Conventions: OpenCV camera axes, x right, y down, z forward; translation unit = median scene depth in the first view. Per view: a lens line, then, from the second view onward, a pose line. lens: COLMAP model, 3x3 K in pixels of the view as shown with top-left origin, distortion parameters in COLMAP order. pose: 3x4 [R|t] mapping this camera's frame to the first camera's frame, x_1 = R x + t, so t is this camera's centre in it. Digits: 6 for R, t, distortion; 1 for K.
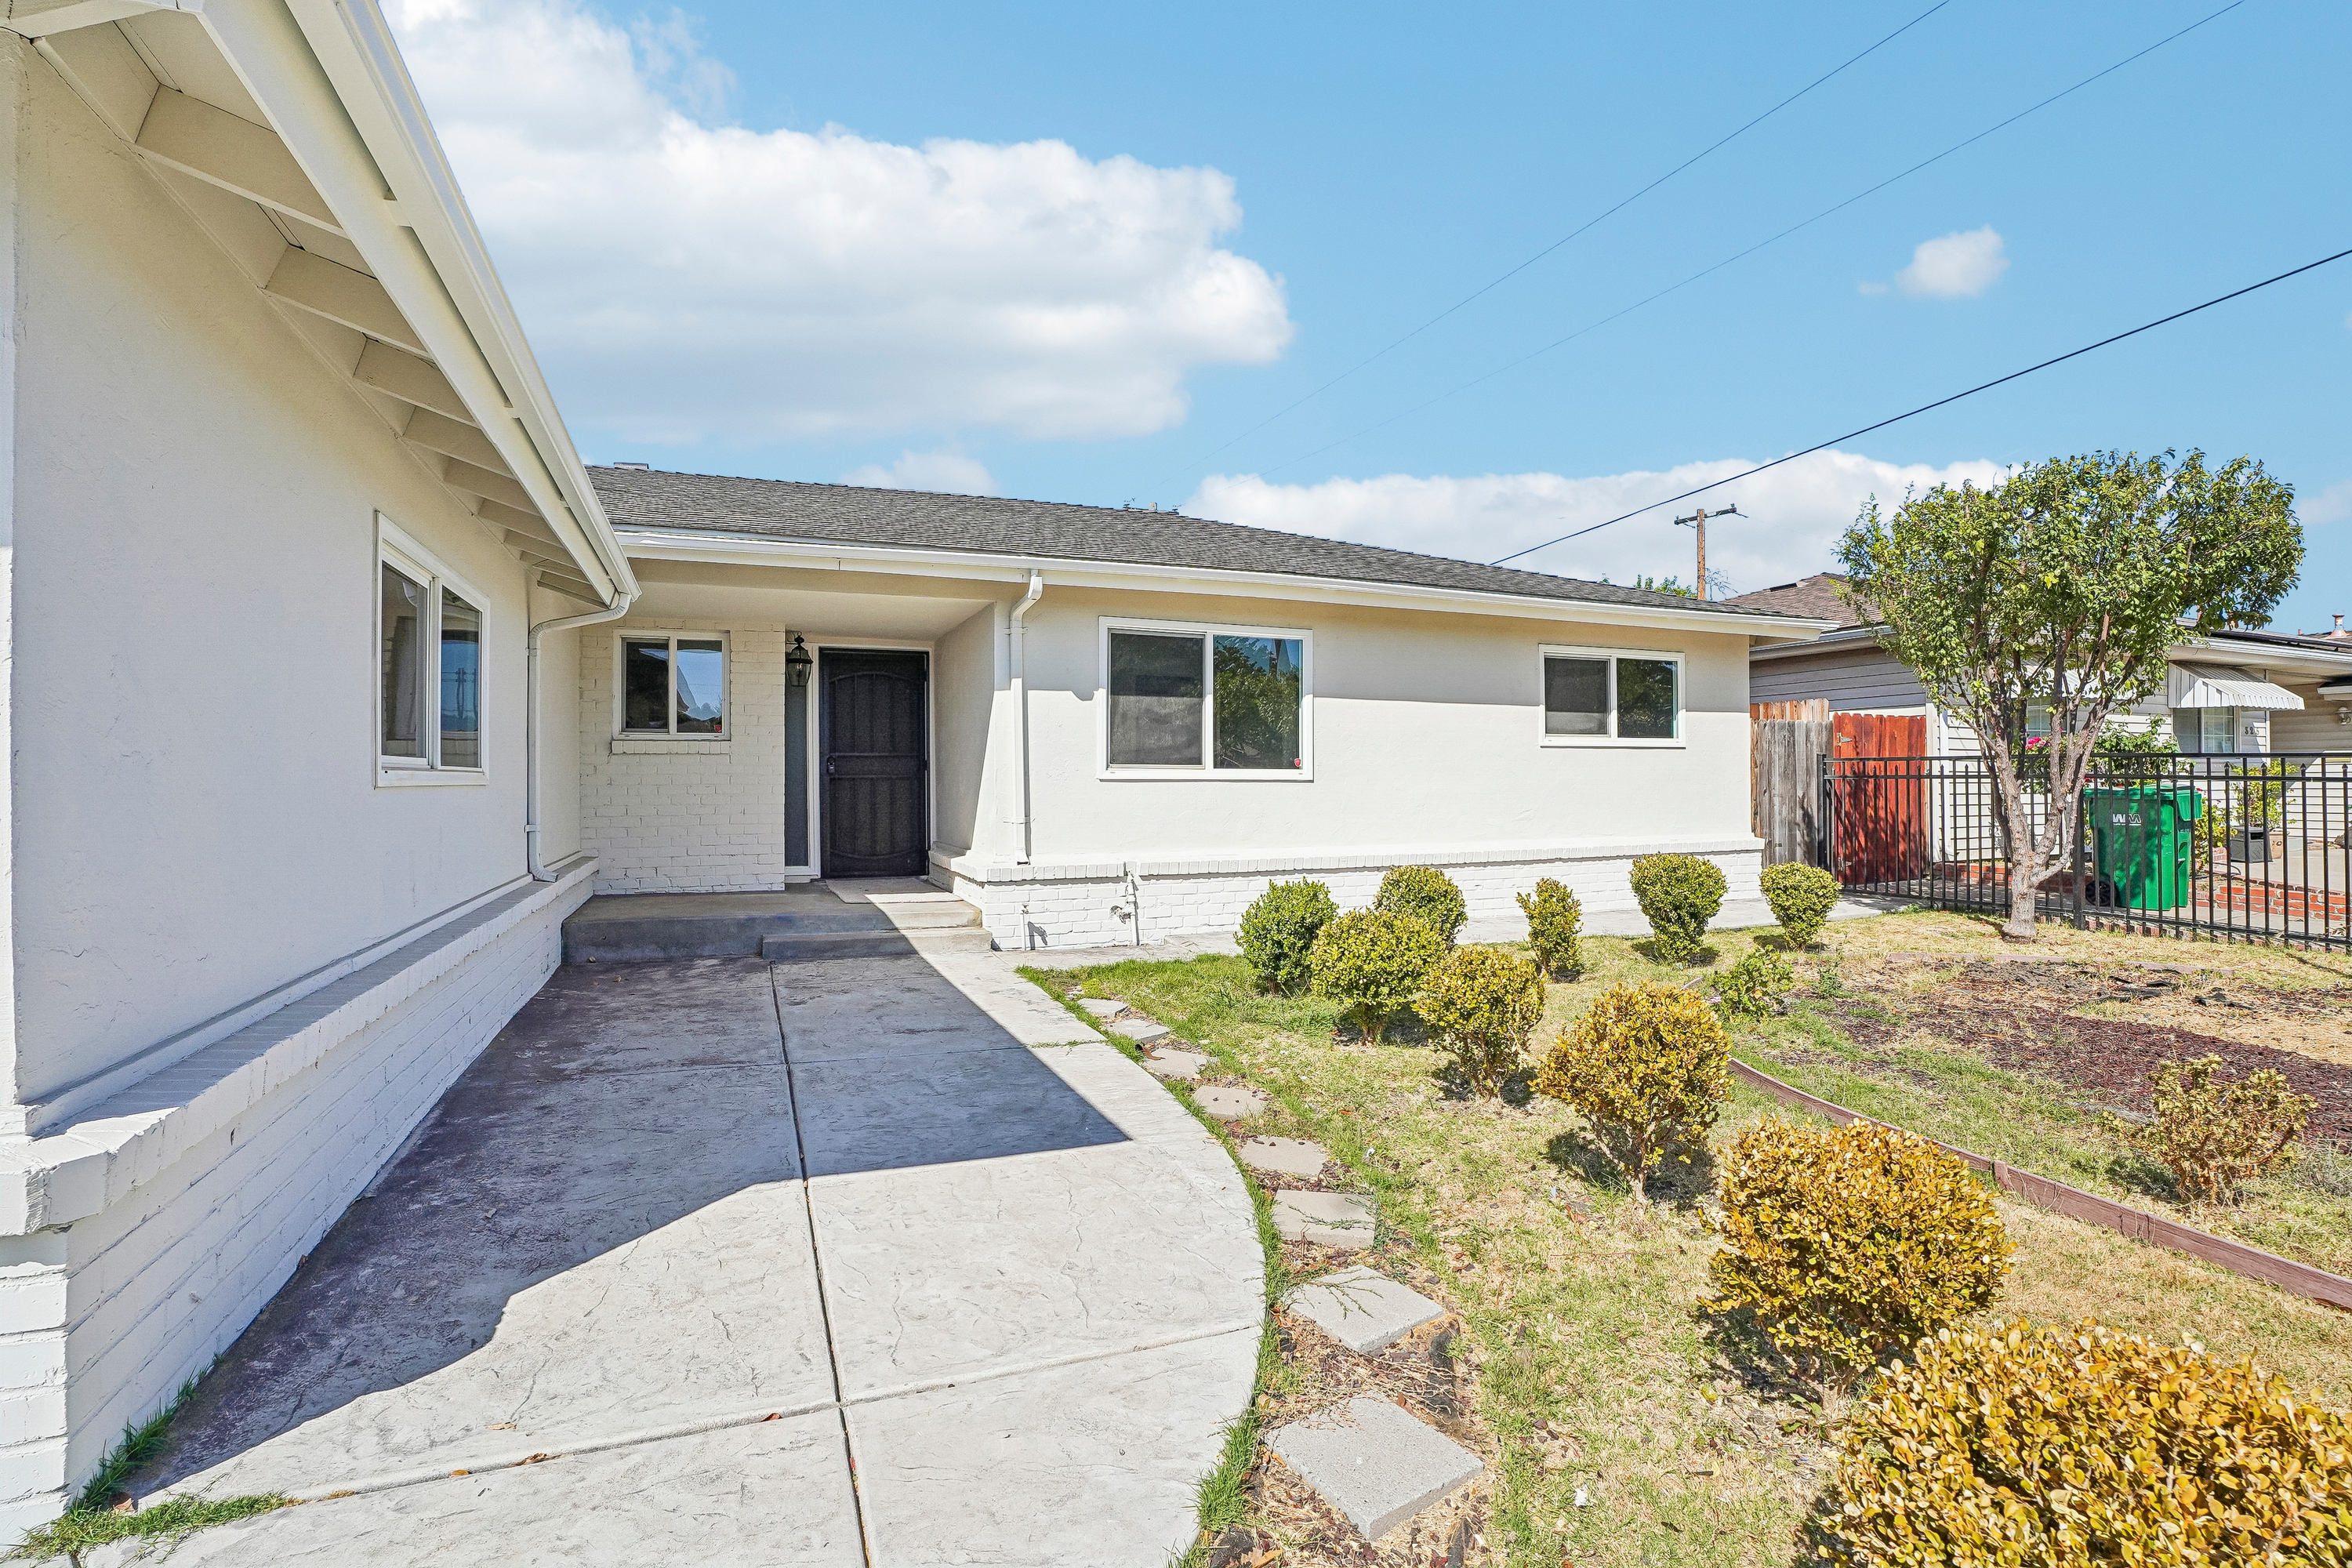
lens RADIAL K [[1090.7, 0, 1181.3], [0, 1090.7, 773.4], [0, 0, 1]] dist [-0.073438, 0.020299]
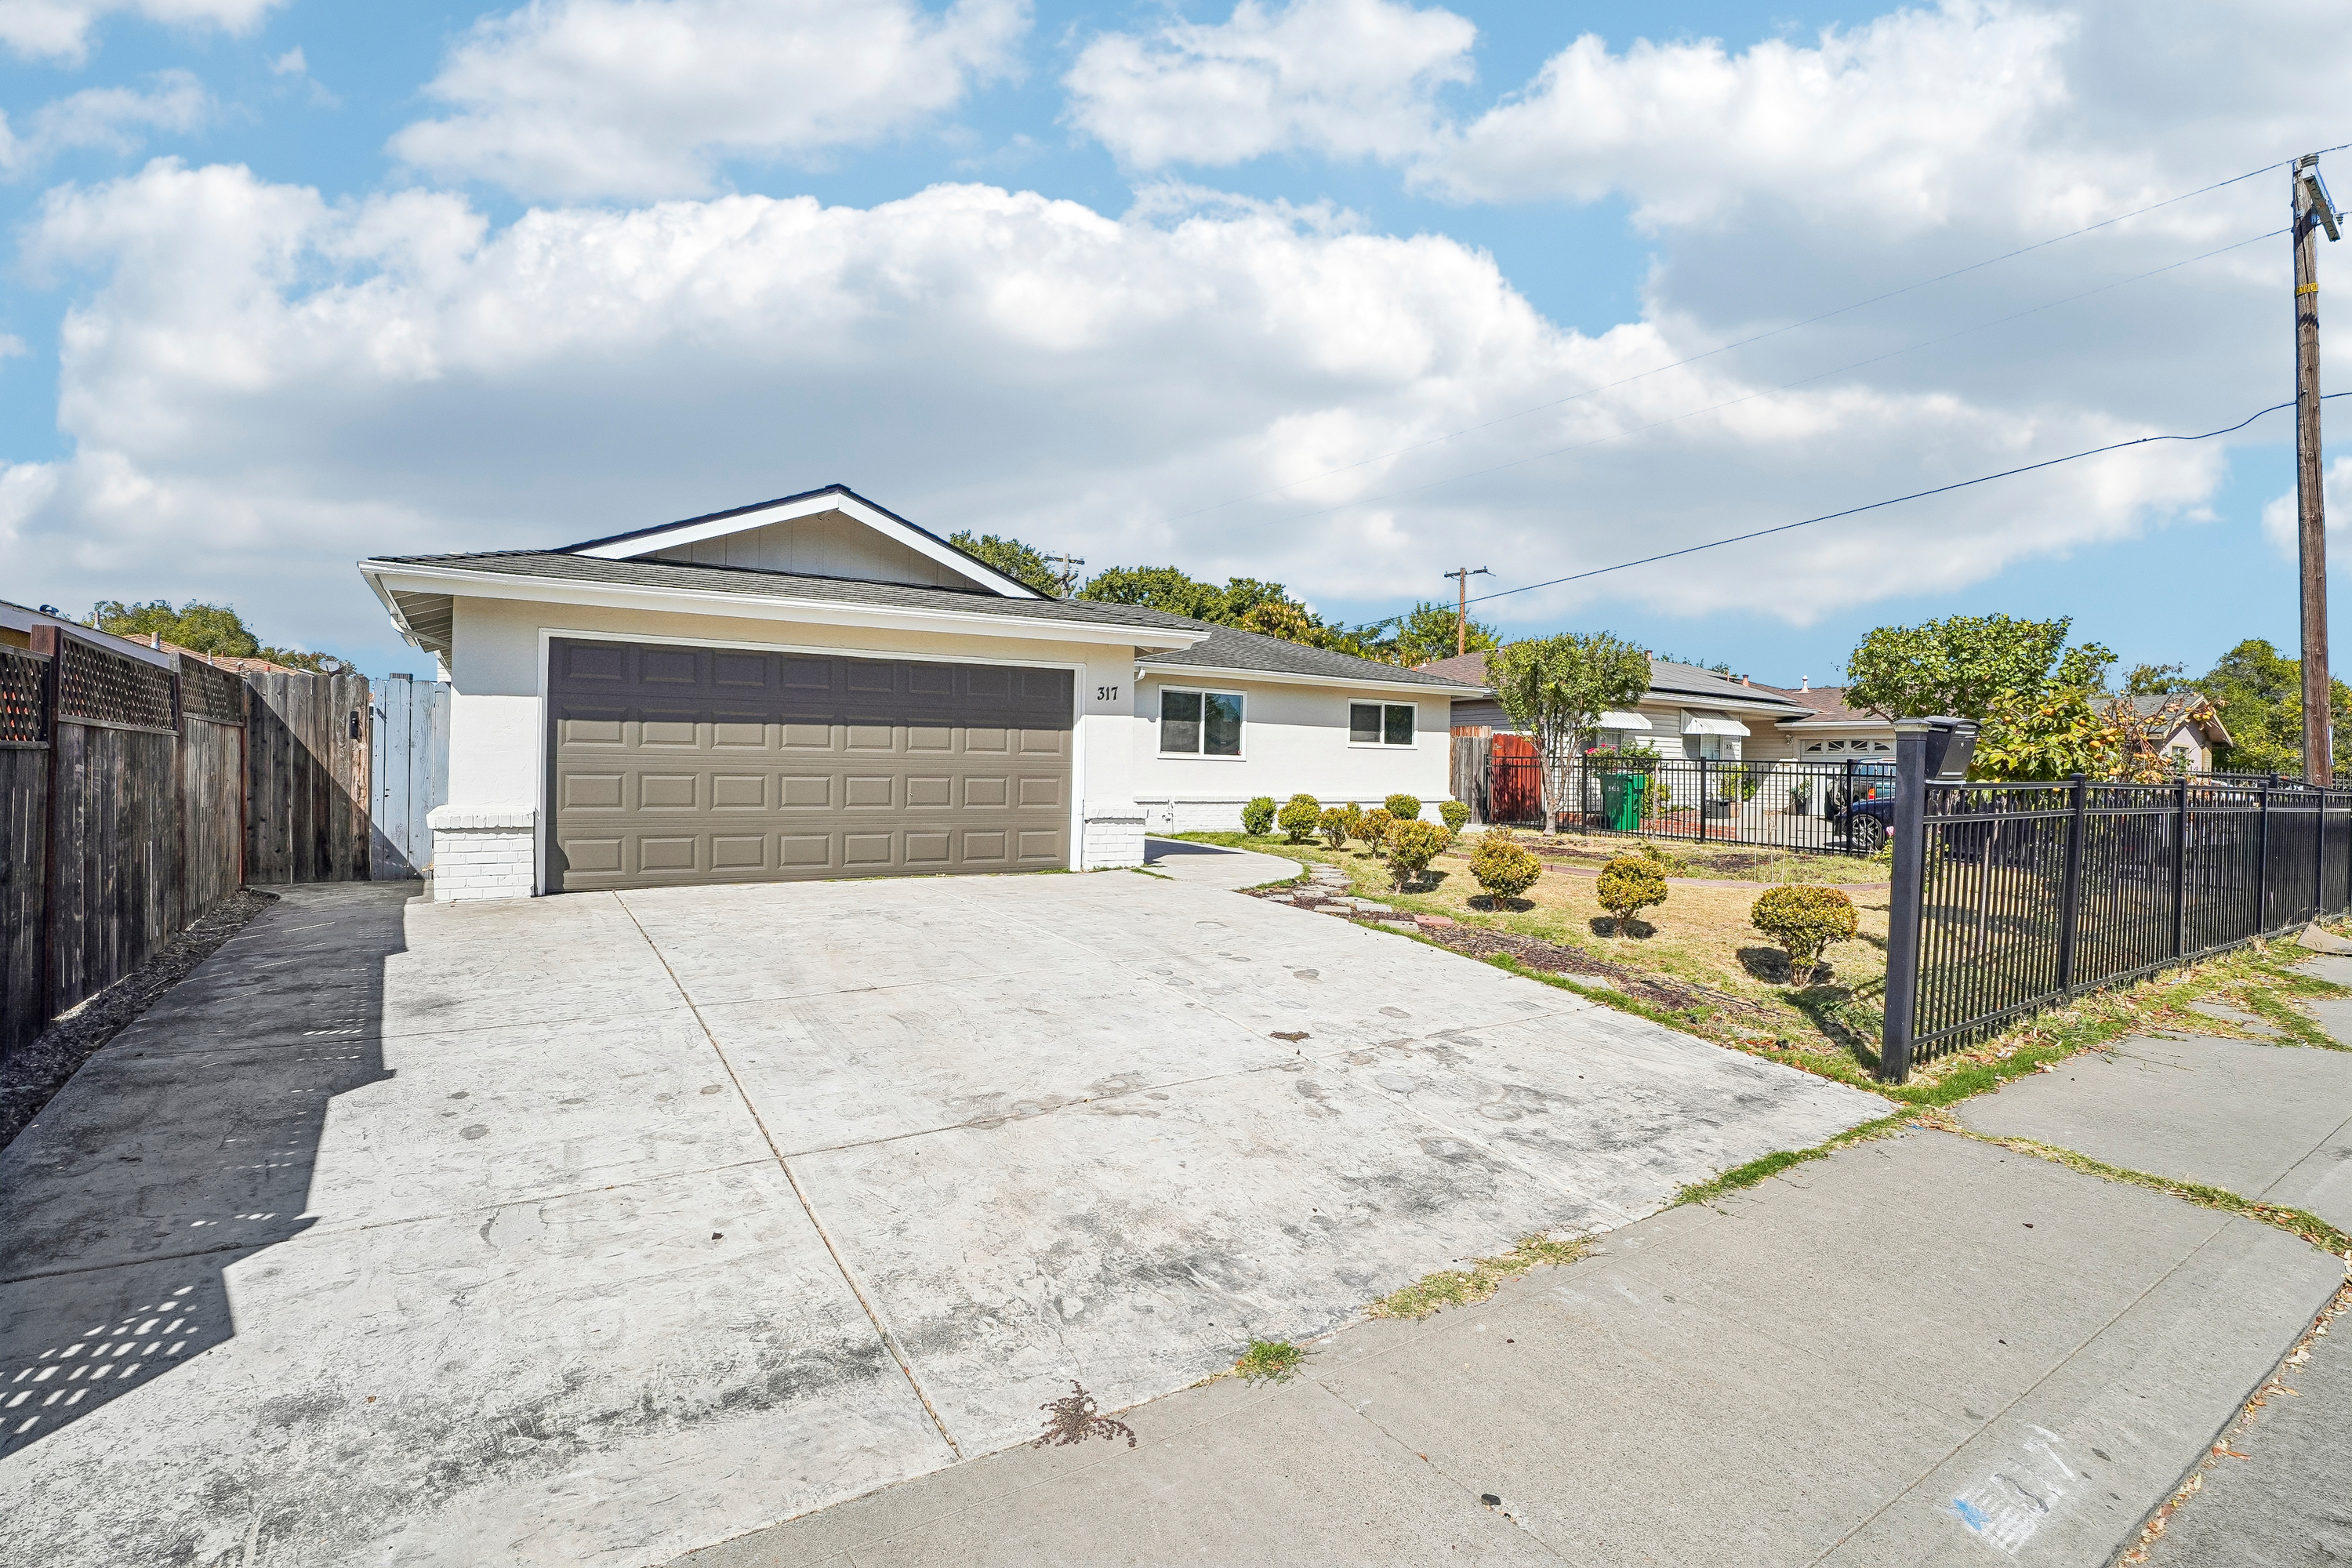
lens RADIAL K [[1090.7, 0, 1178.4], [0, 1090.7, 781.7], [0, 0, 1]] dist [-0.073438, 0.020299]
pose [[0.983965, 0.018813, 0.177366, -0.370903], [-0.022364, 0.999587, 0.018047, 0.011076], [-0.176953, -0.021724, 0.983980, -1.036917]]
